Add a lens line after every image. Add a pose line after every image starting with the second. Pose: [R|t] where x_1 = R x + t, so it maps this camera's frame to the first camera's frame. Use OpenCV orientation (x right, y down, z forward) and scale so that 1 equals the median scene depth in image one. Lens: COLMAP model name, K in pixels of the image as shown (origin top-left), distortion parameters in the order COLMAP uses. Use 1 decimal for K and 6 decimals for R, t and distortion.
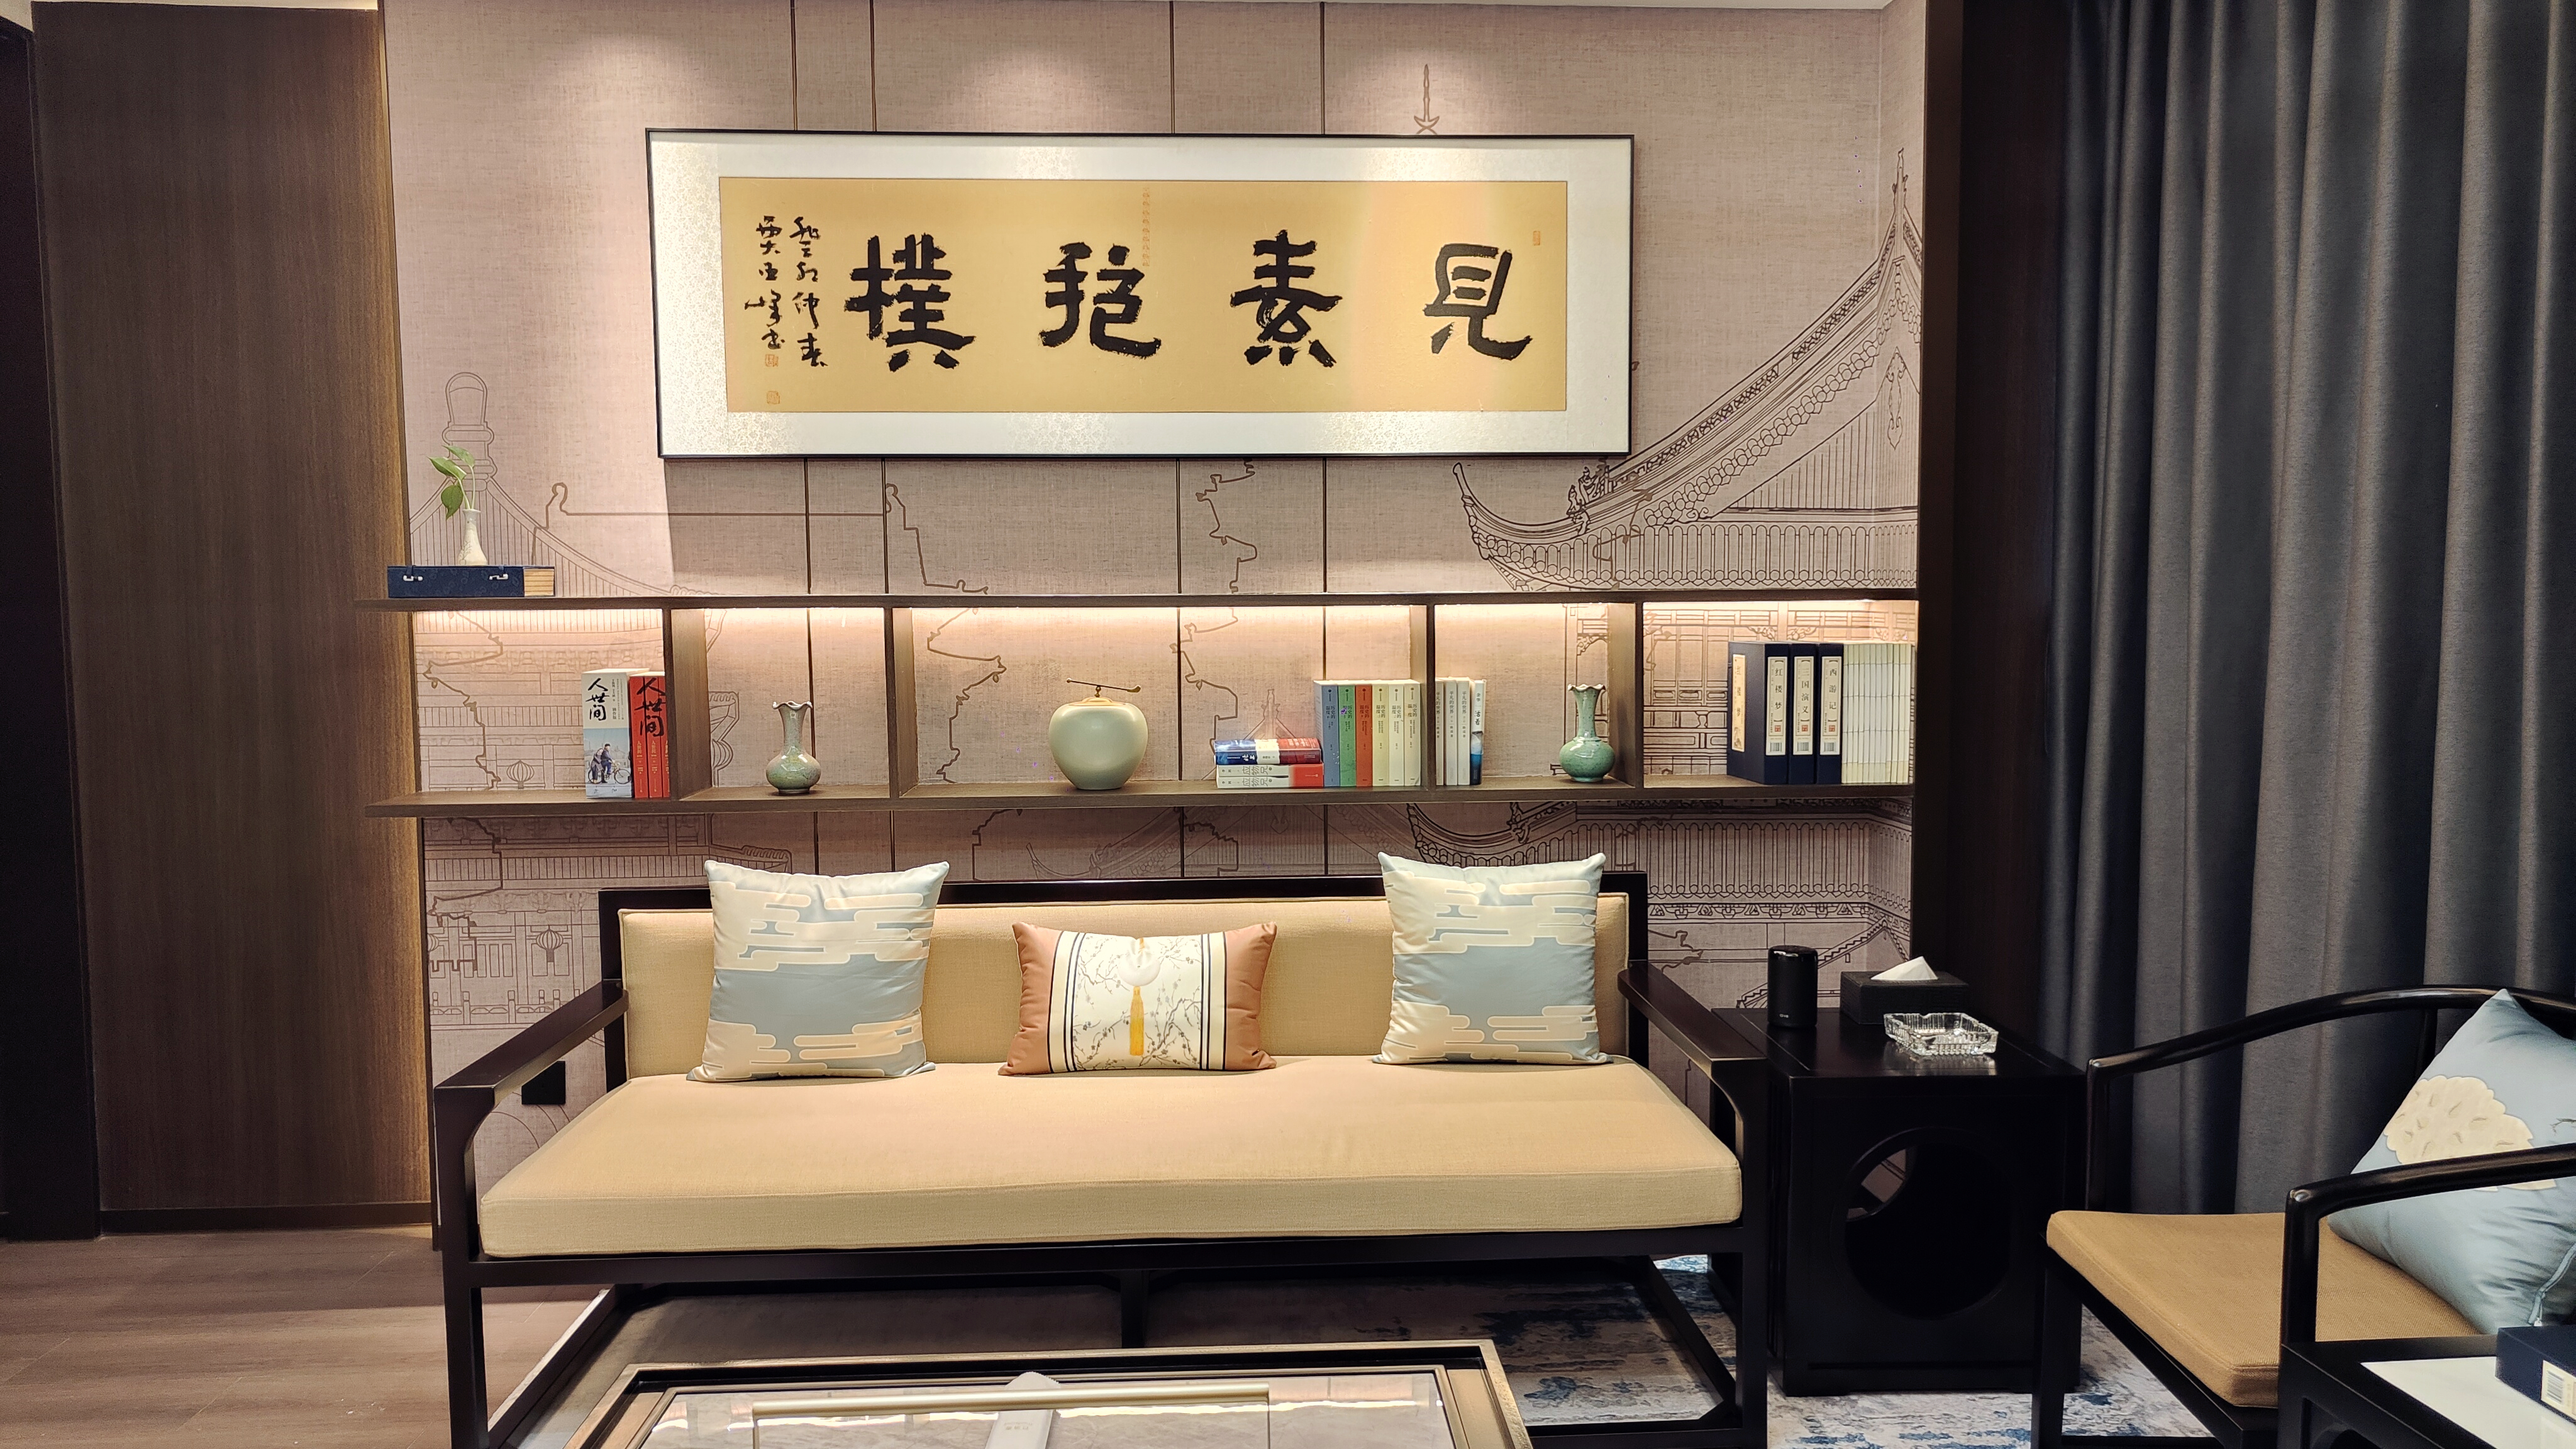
lens RADIAL K [[1766.7, 0, 1292.8], [0, 1766.7, 733.0], [0, 0, 1]] dist [0.032244, -0.002573]
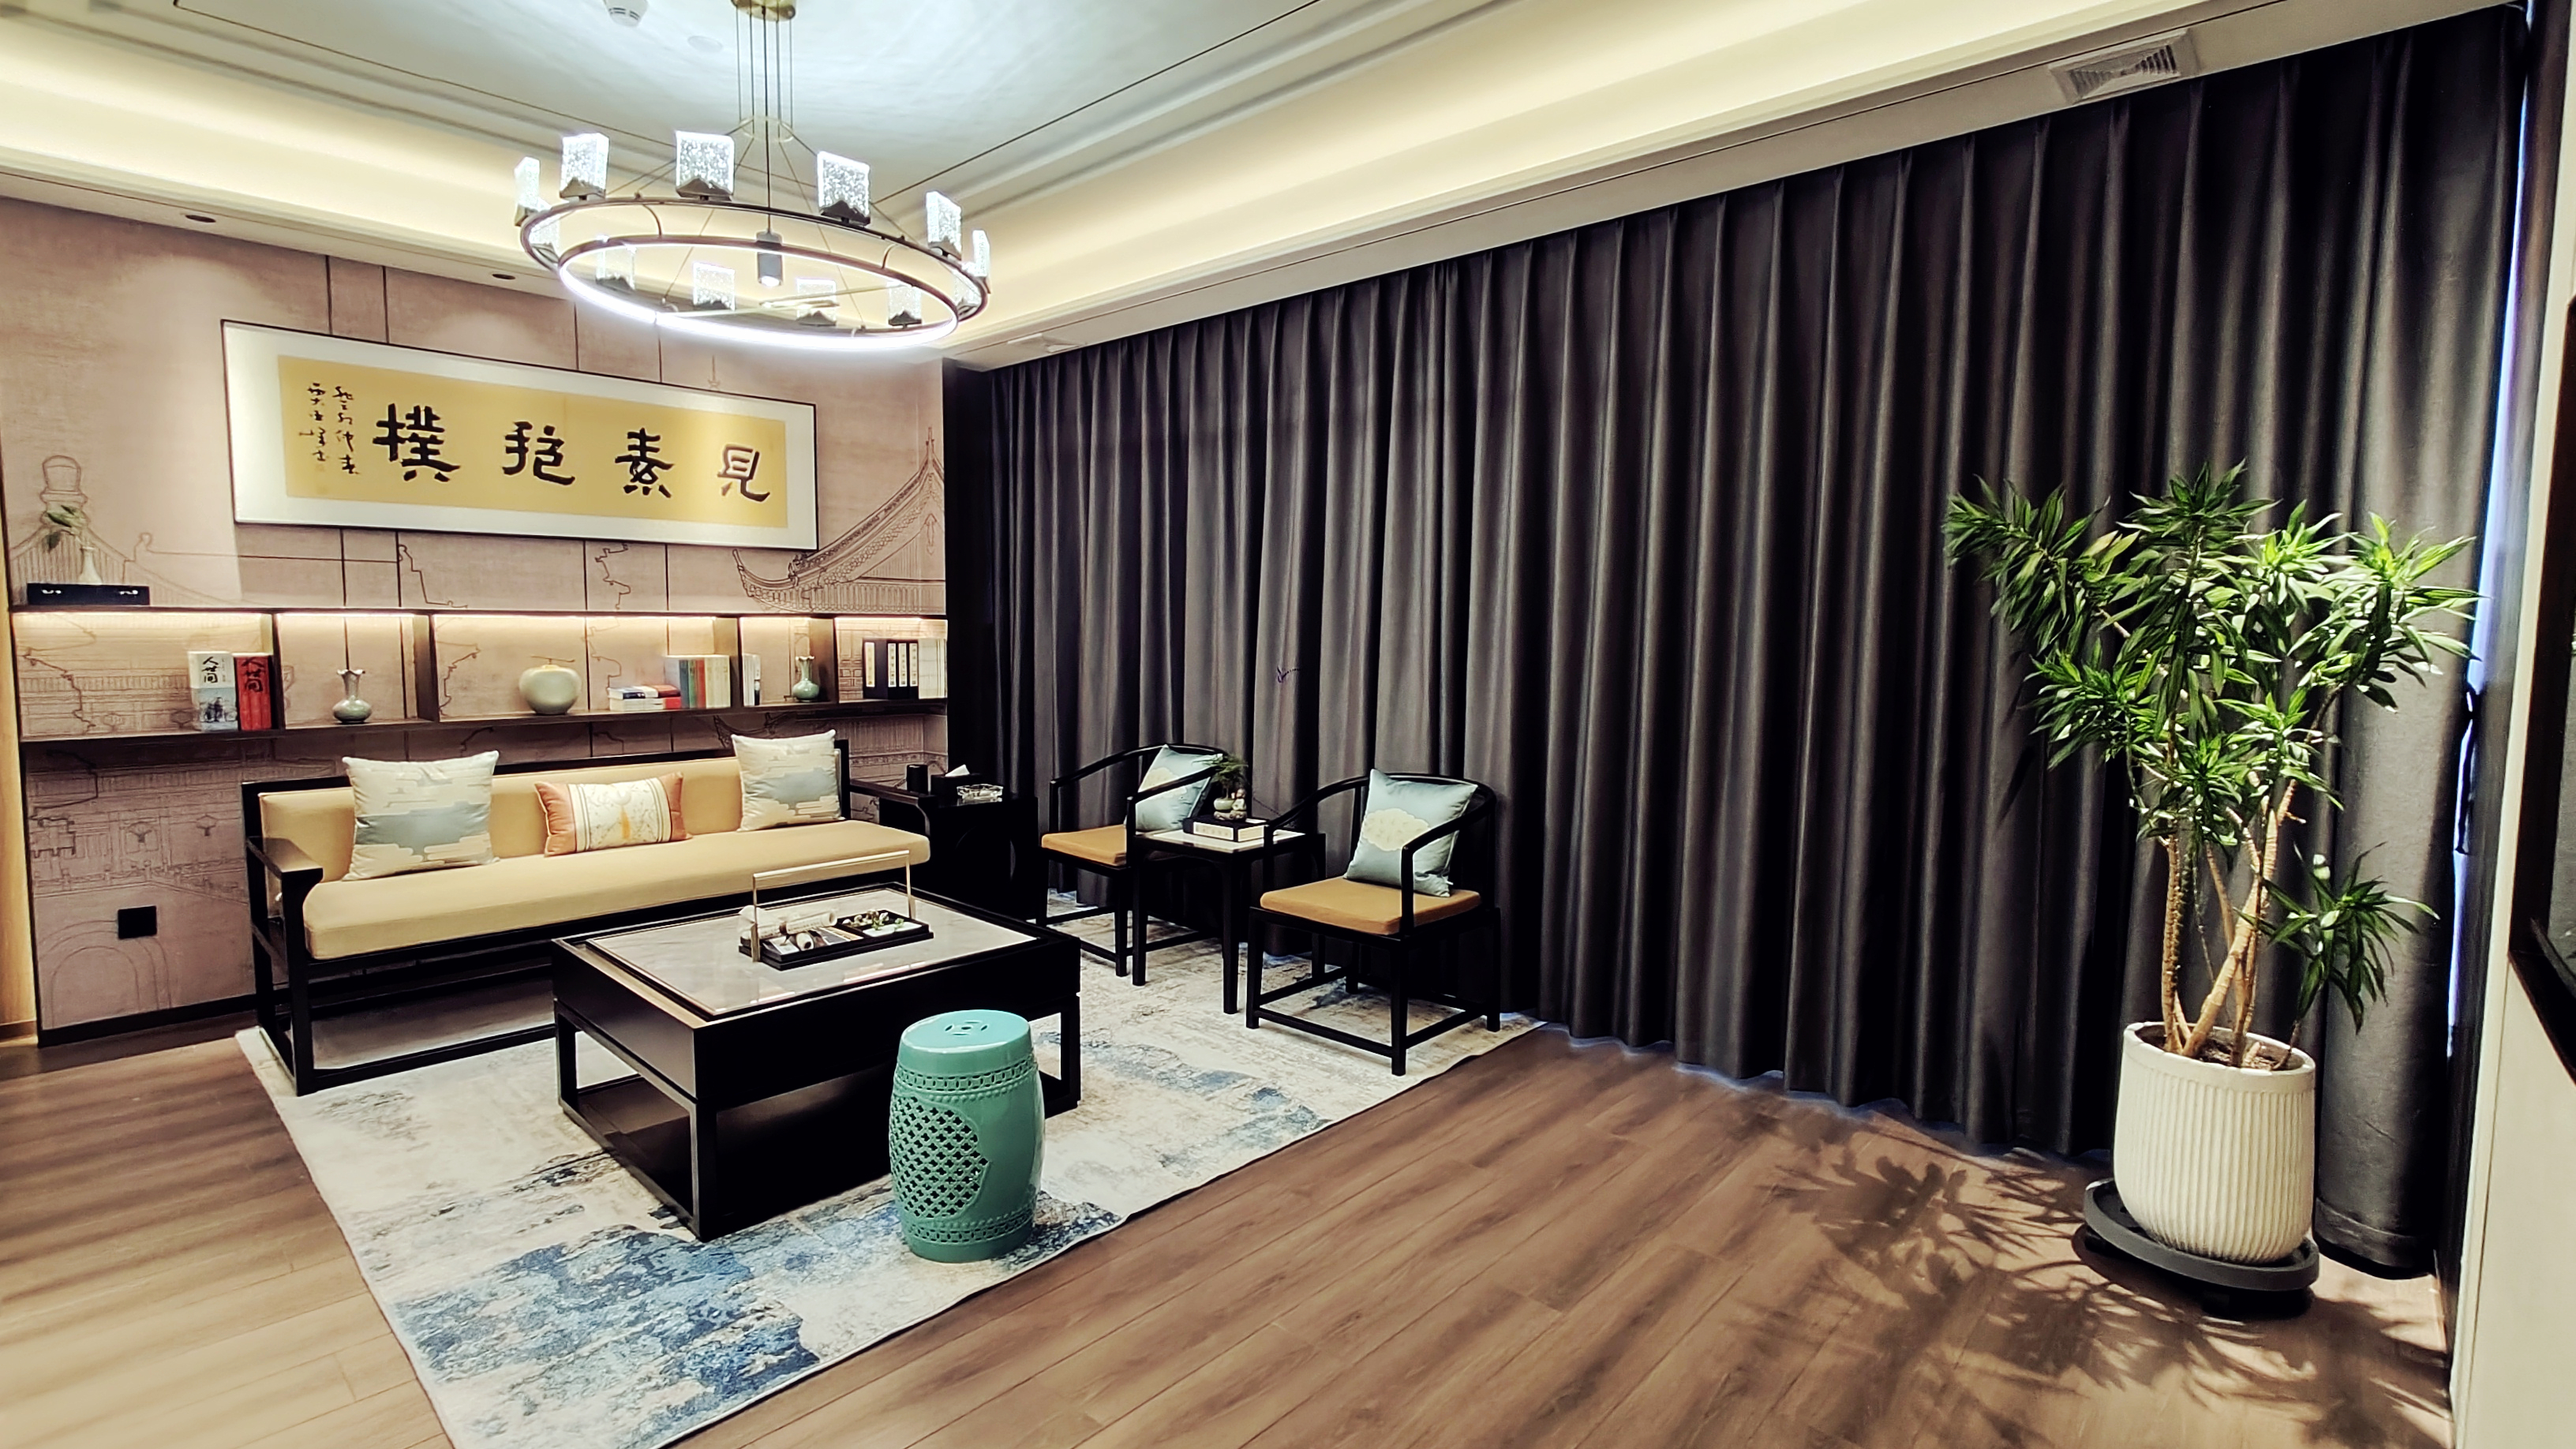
lens RADIAL K [[1171.5, 0, 1290.7], [0, 1171.5, 716.8], [0, 0, 1]] dist [-0.002368, 0.000026]
pose [[0.708810, -0.044507, 0.703994, -0.429396], [0.043552, 0.998865, 0.019300, 0.044483], [-0.704054, 0.016980, 0.709943, -0.432494]]
